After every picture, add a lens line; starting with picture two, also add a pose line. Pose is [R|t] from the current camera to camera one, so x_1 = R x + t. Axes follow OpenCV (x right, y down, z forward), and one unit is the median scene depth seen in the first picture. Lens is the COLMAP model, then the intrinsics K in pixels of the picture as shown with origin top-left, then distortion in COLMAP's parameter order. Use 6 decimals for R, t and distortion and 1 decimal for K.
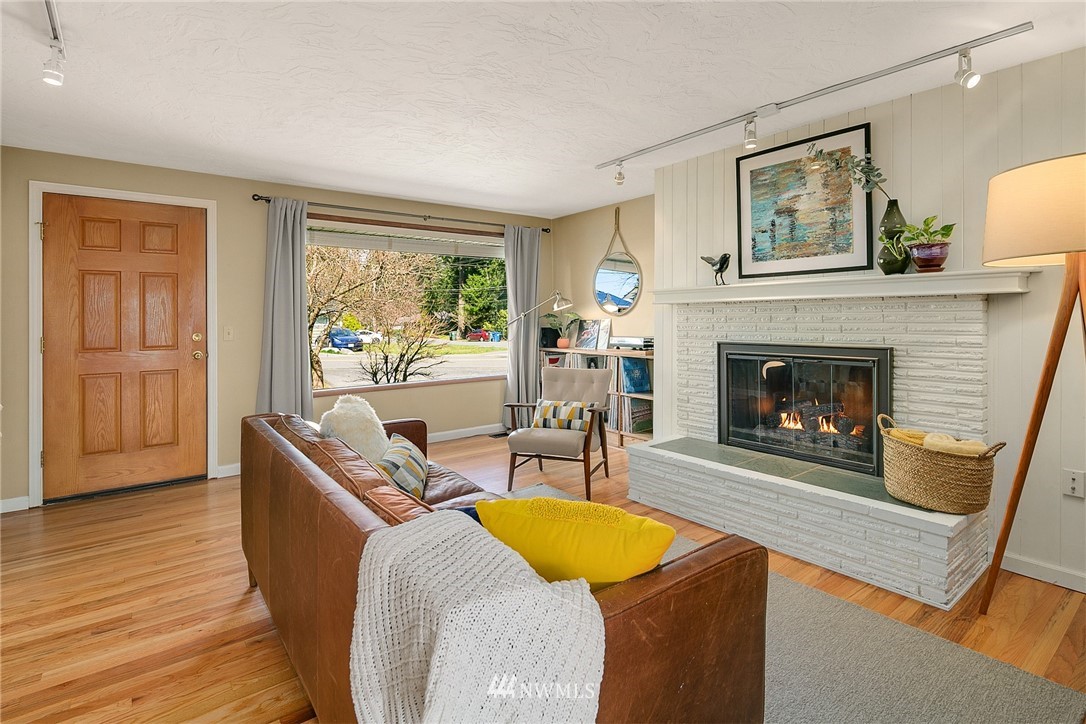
lens RADIAL K [[534.9, 0, 556.1], [0, 534.9, 312.8], [0, 0, 1]] dist [-0.002186, -0.000133]
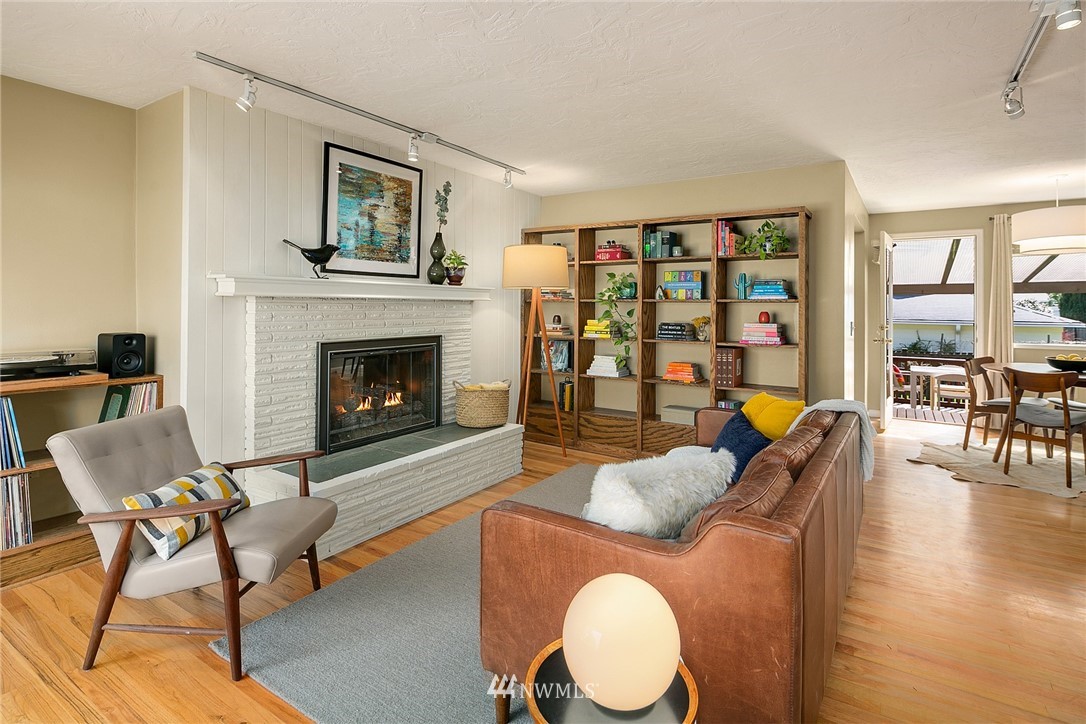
lens RADIAL K [[534.9, 0, 555.5], [0, 534.9, 301.0], [0, 0, 1]] dist [-0.002186, -0.000133]
pose [[-0.320072, 0.016005, 0.947258, -0.741646], [-0.013082, 0.999687, -0.021312, -0.000300], [-0.947303, -0.019213, -0.319762, 1.028209]]
